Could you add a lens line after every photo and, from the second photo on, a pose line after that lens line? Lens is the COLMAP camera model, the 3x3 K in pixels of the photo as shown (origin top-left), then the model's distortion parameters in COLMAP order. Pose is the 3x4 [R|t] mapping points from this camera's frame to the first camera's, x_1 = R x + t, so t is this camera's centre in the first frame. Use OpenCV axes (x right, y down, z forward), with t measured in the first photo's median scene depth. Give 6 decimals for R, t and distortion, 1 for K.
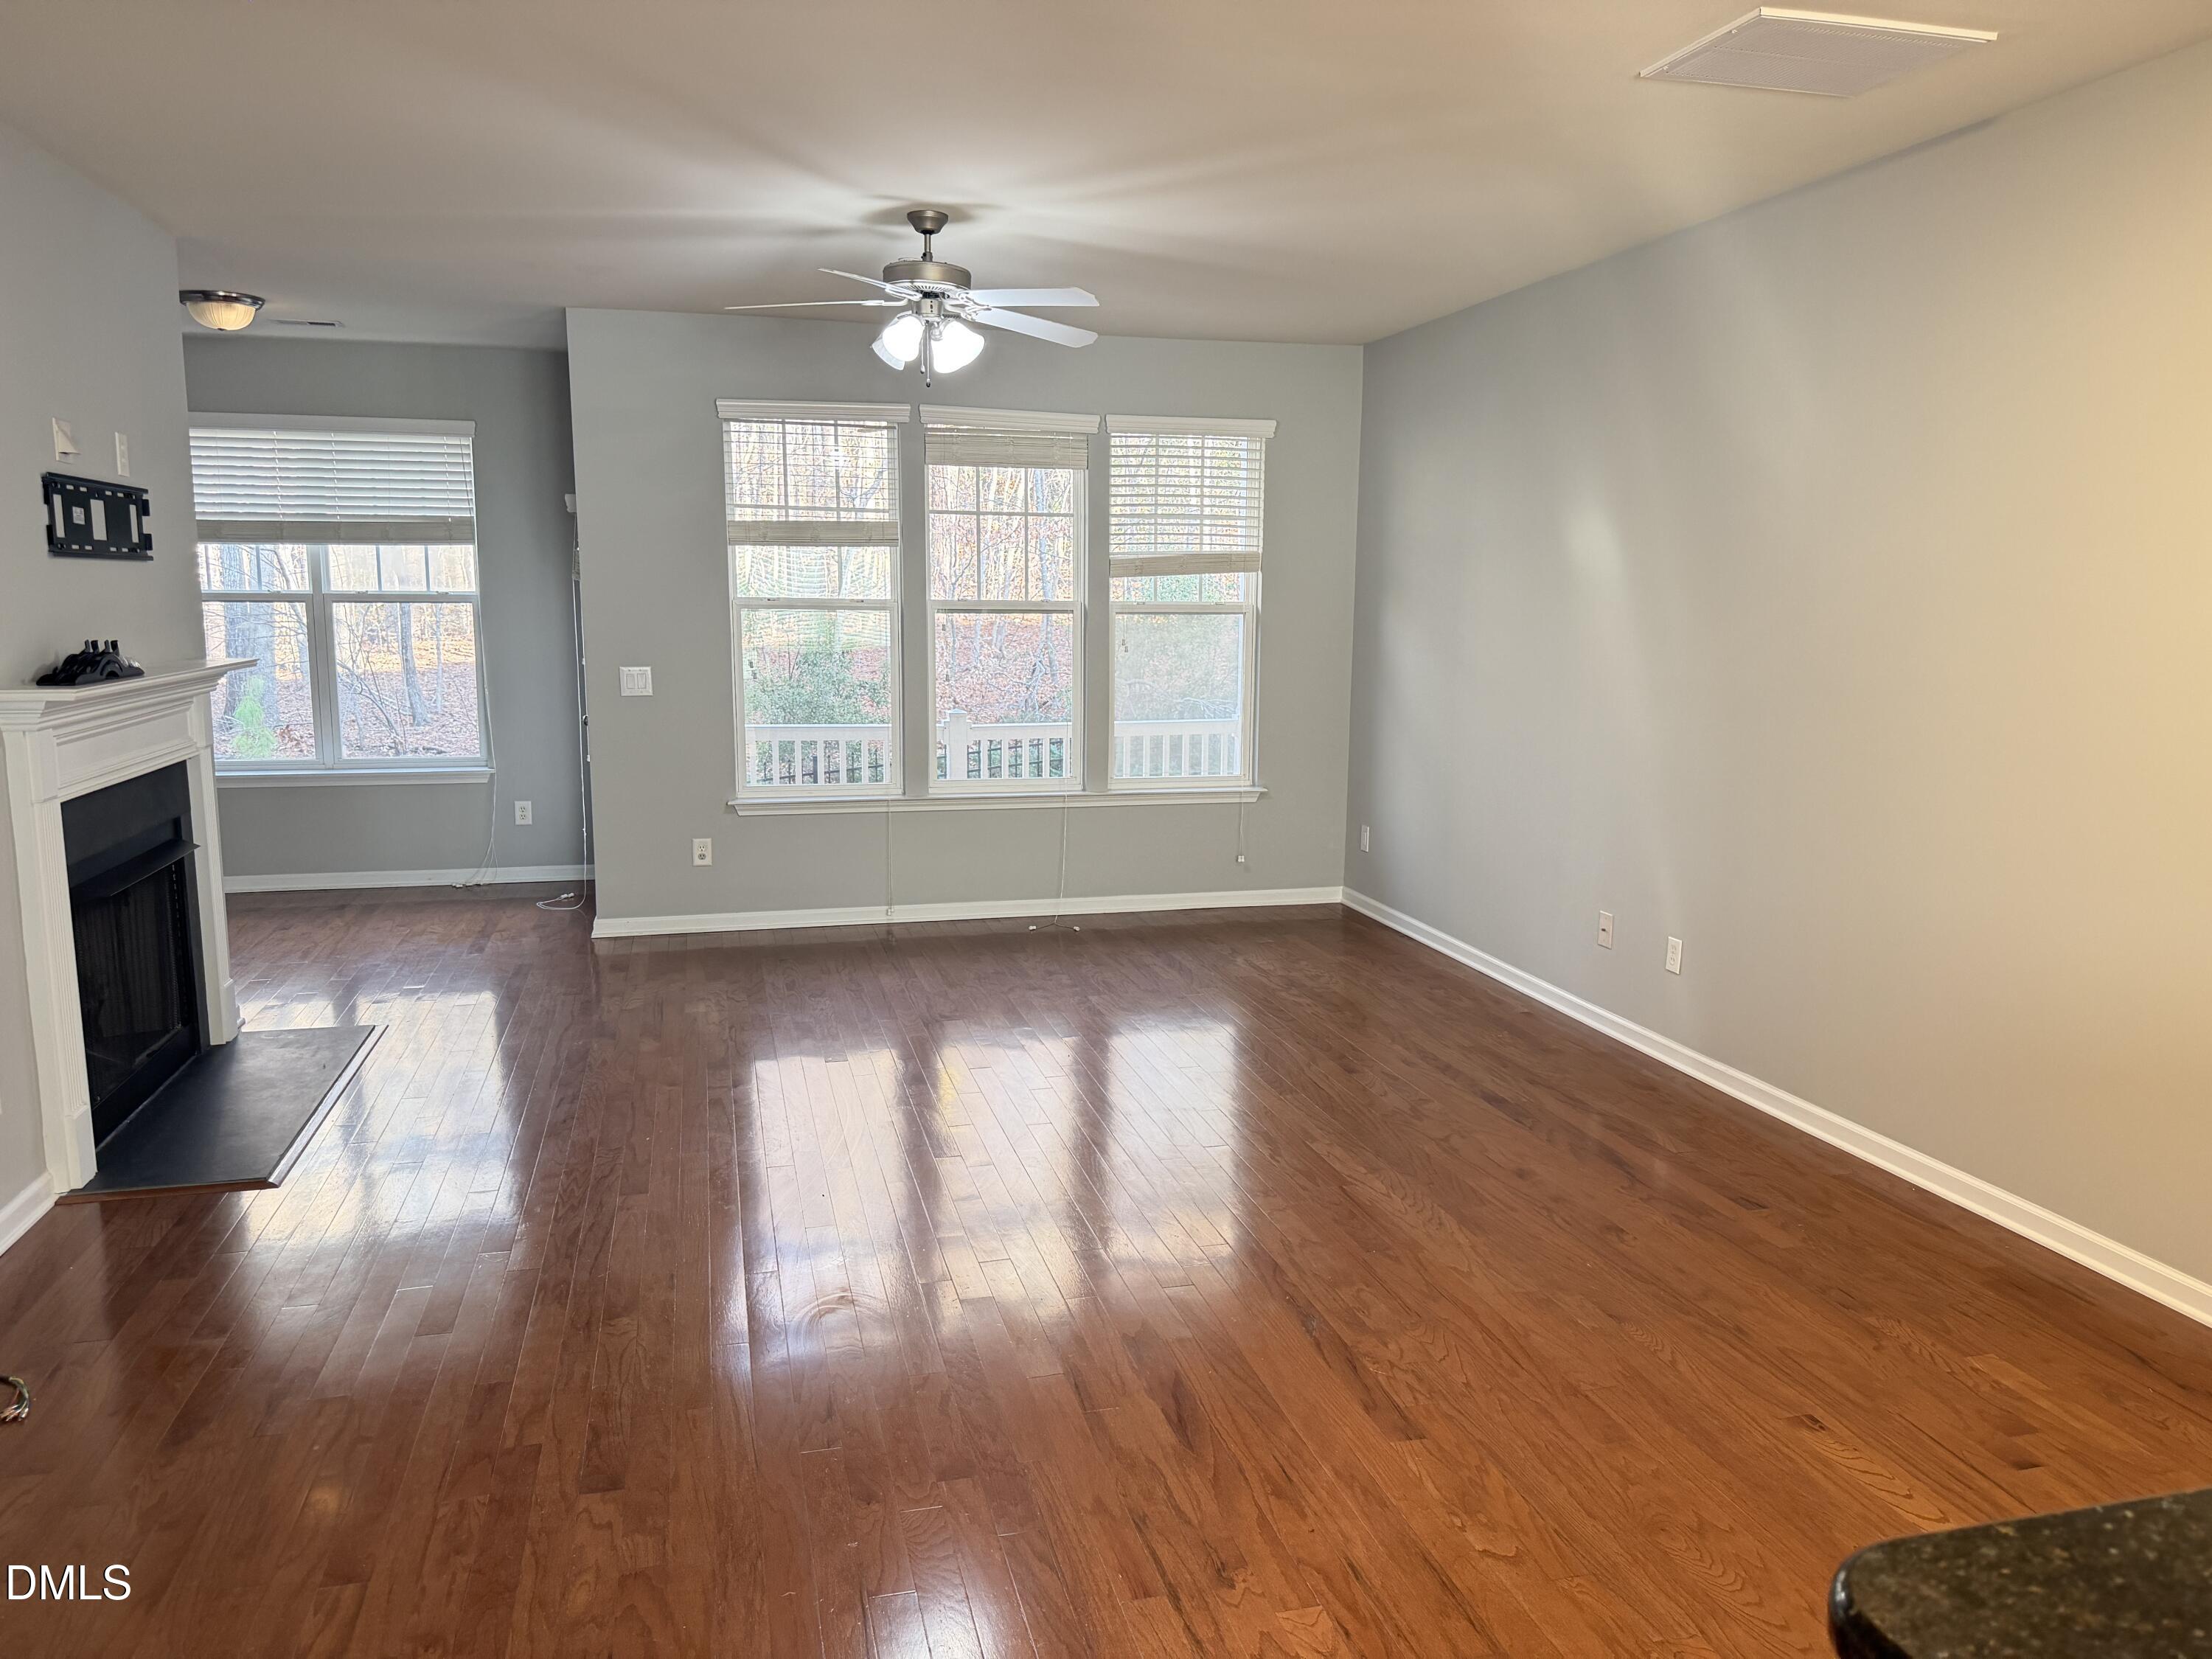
lens RADIAL K [[1554.0, 0, 1020.8], [0, 1554.0, 833.9], [0, 0, 1]] dist [0.082045, -0.075390]
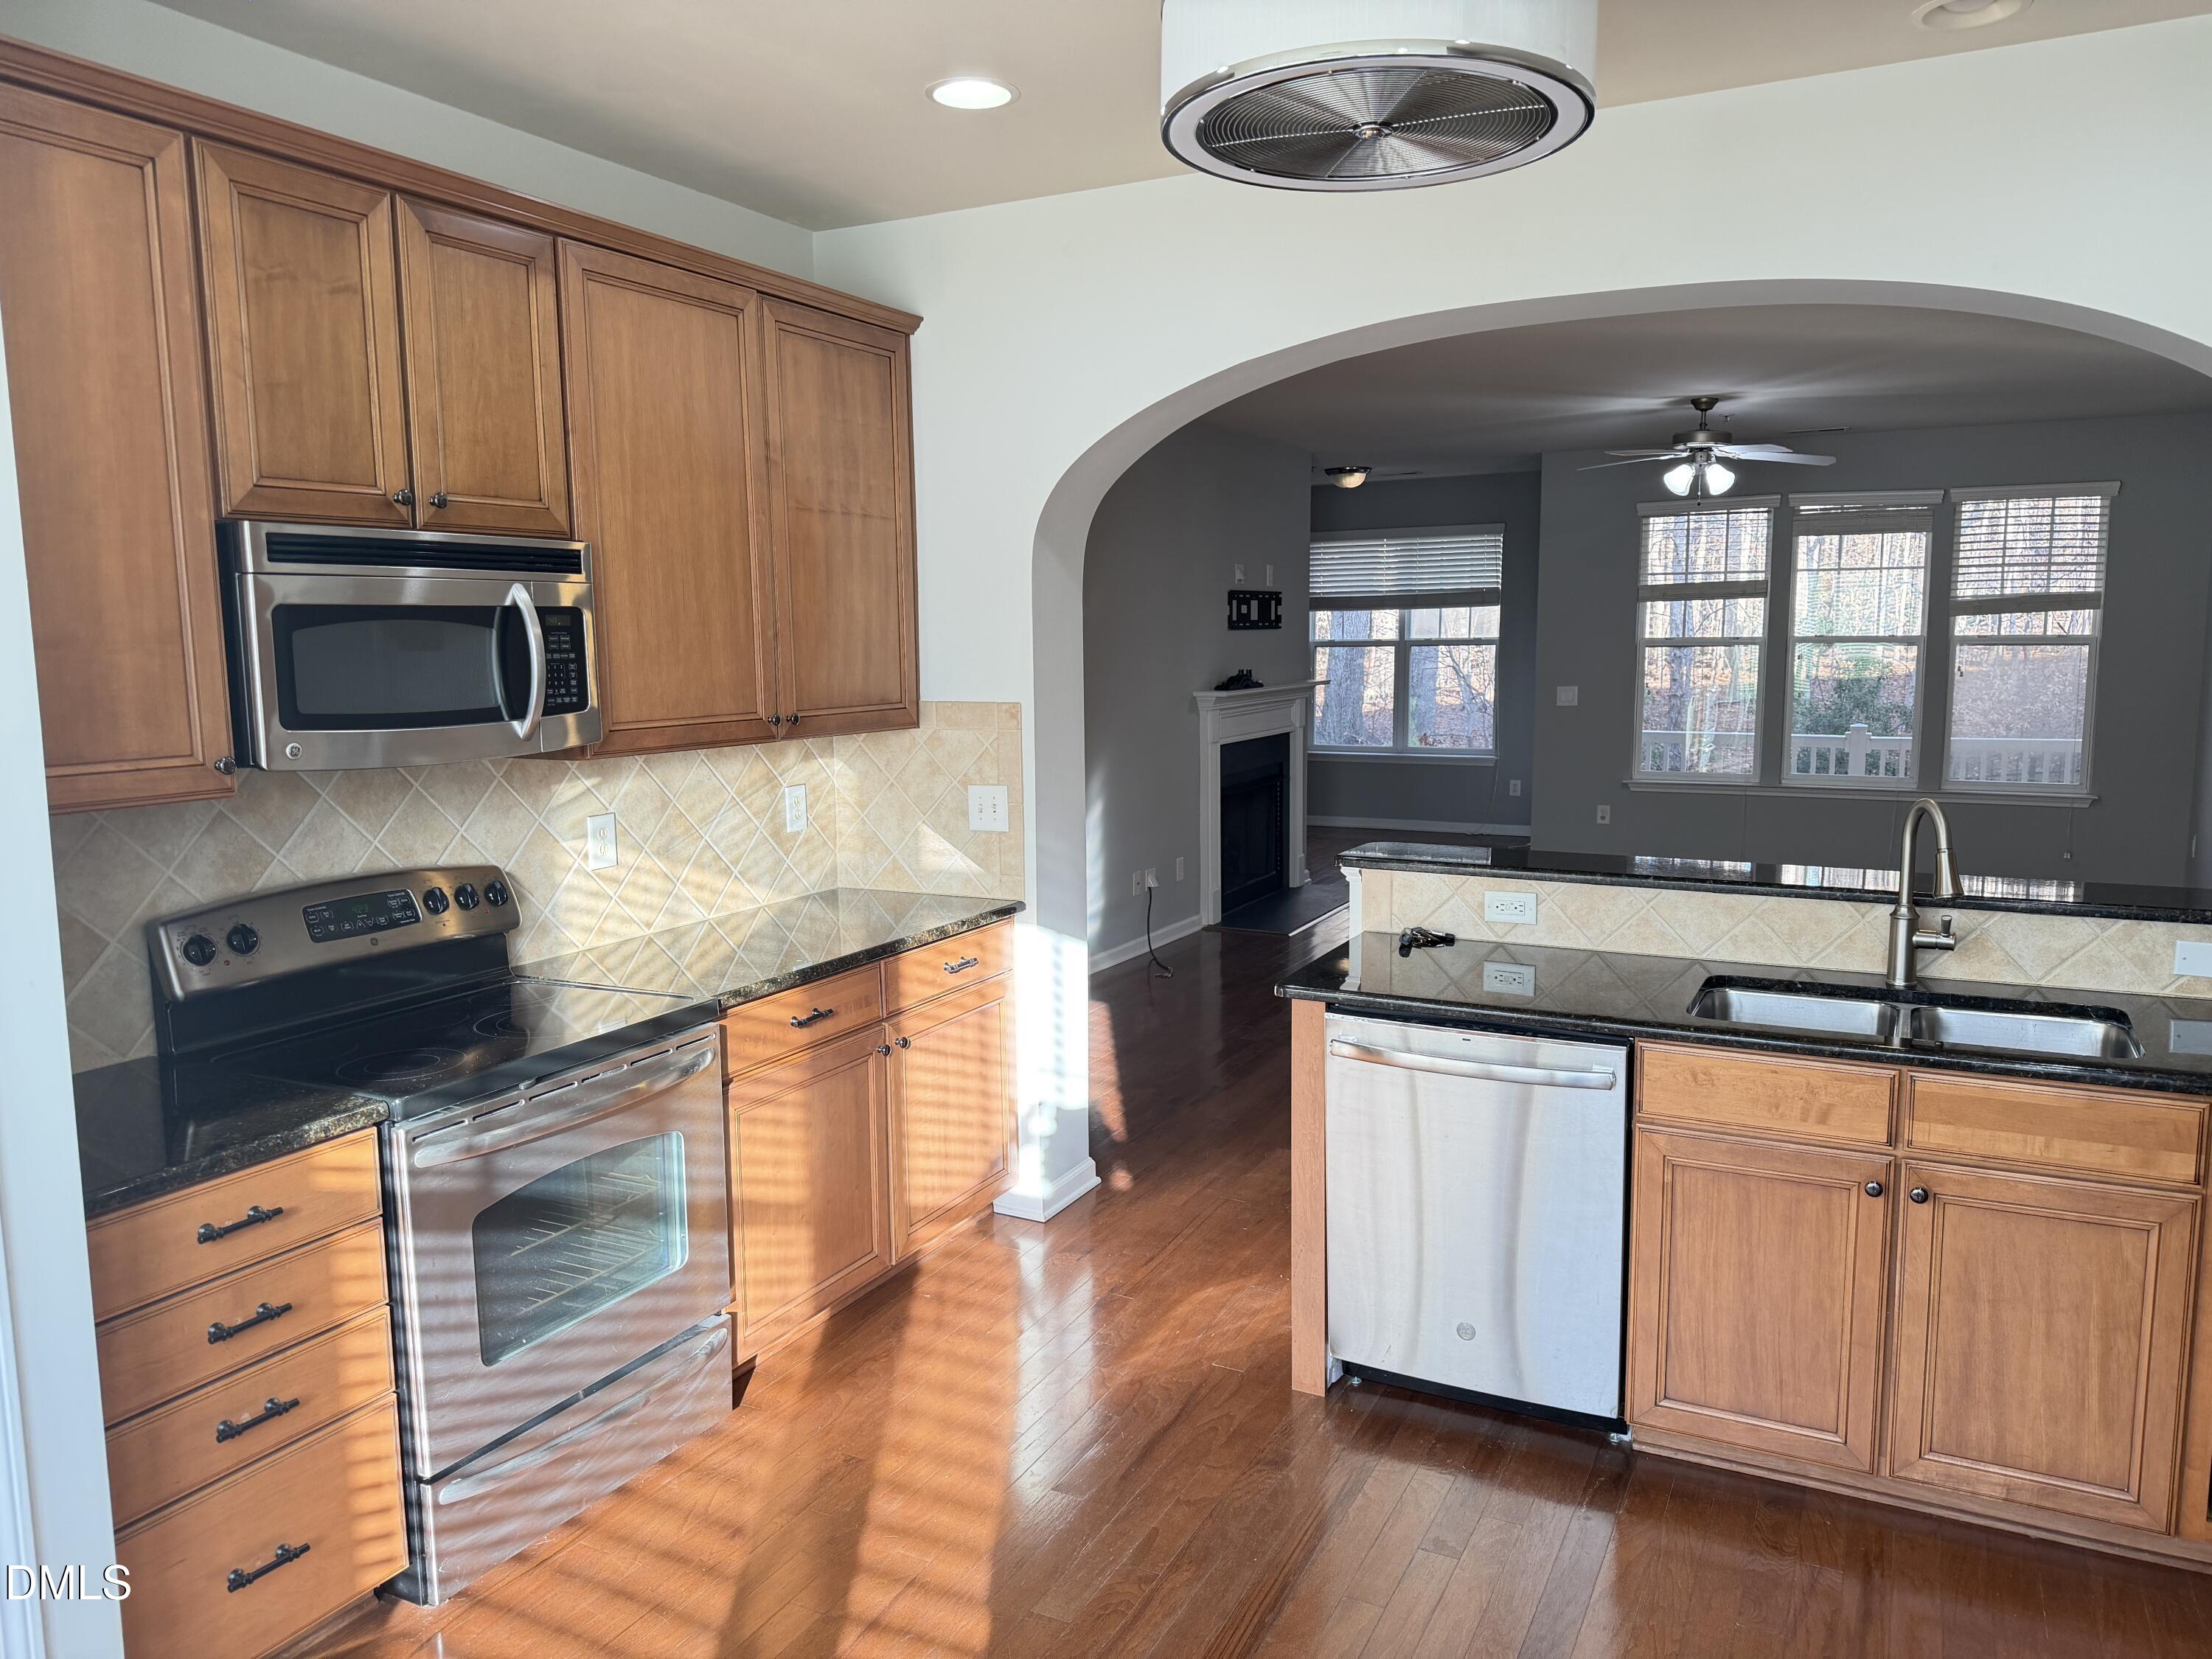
lens RADIAL K [[1531.7, 0, 1106.0], [0, 1531.7, 829.5], [0, 0, 1]] dist [0.156935, -0.105934]
pose [[0.769856, 0.068323, -0.634550, 0.362440], [-0.082662, 0.996553, 0.007012, 0.055753], [0.632842, 0.047055, 0.772850, -0.420338]]
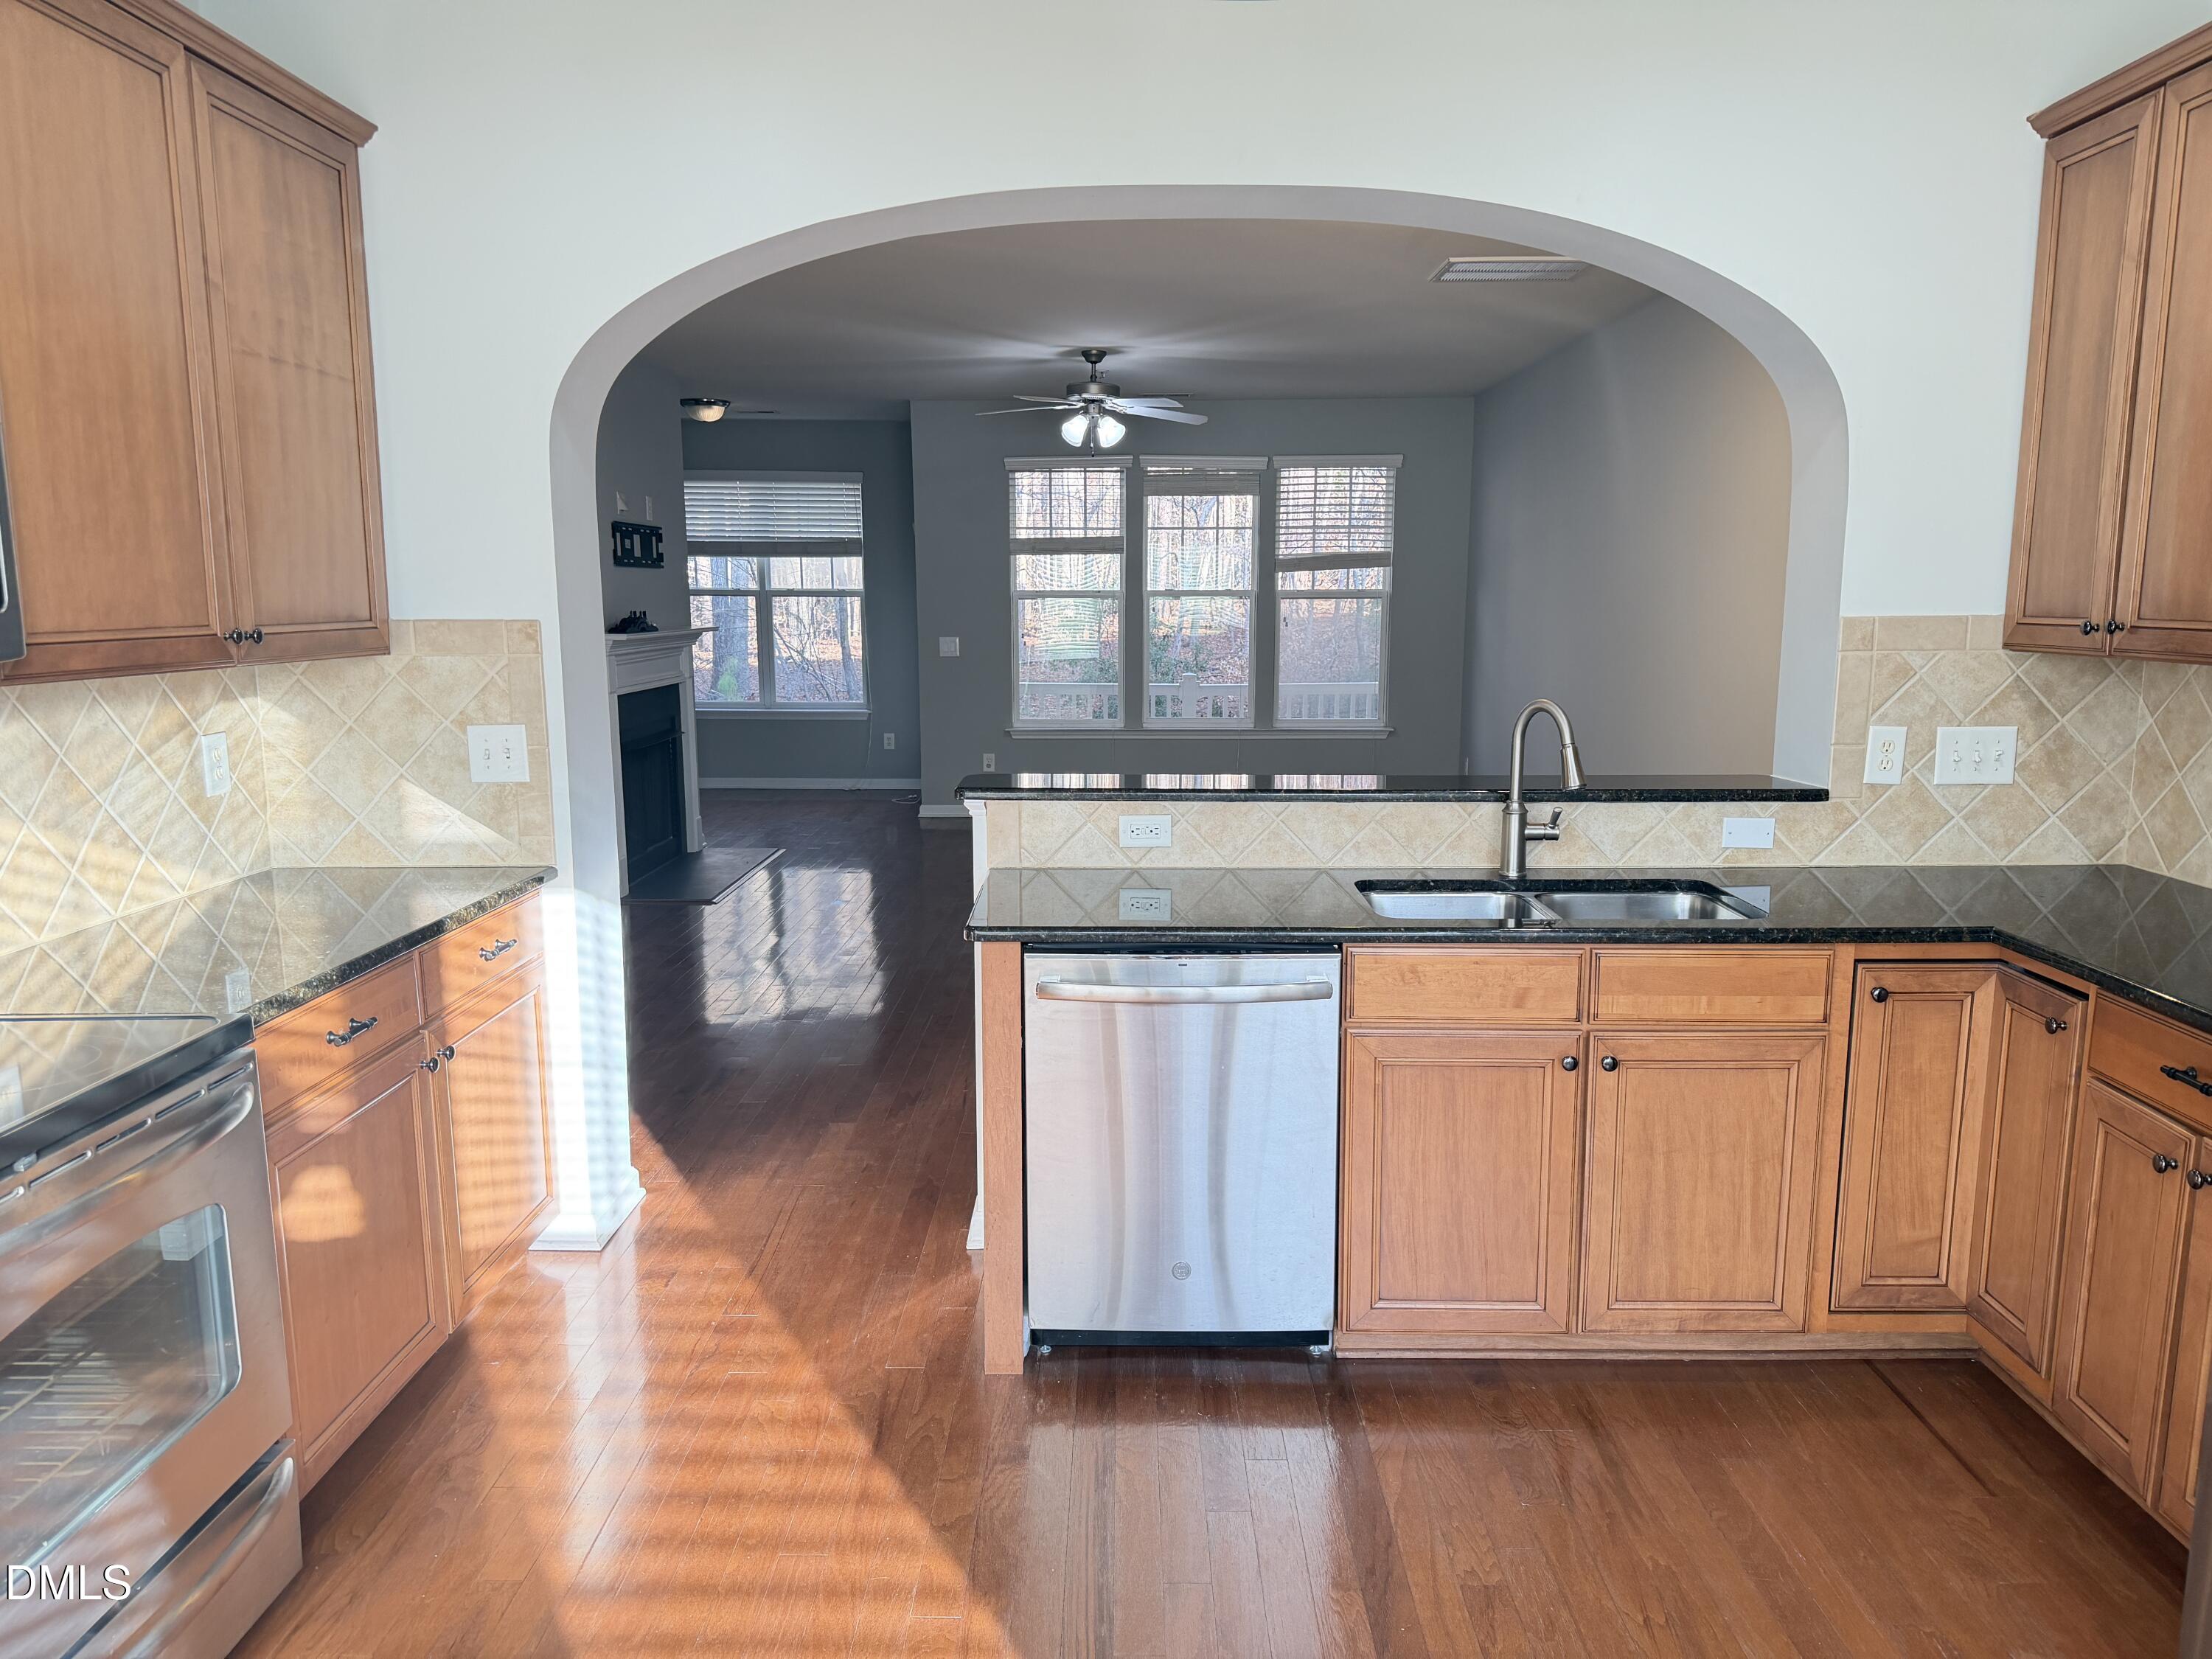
lens RADIAL K [[1555.6, 0, 1059.3], [0, 1555.6, 820.9], [0, 0, 1]] dist [0.280066, -0.405269]
pose [[0.968476, 0.028125, -0.247515, 0.232538], [-0.030464, 0.999520, -0.005623, 0.075415], [0.247238, 0.012986, 0.968868, -0.431756]]
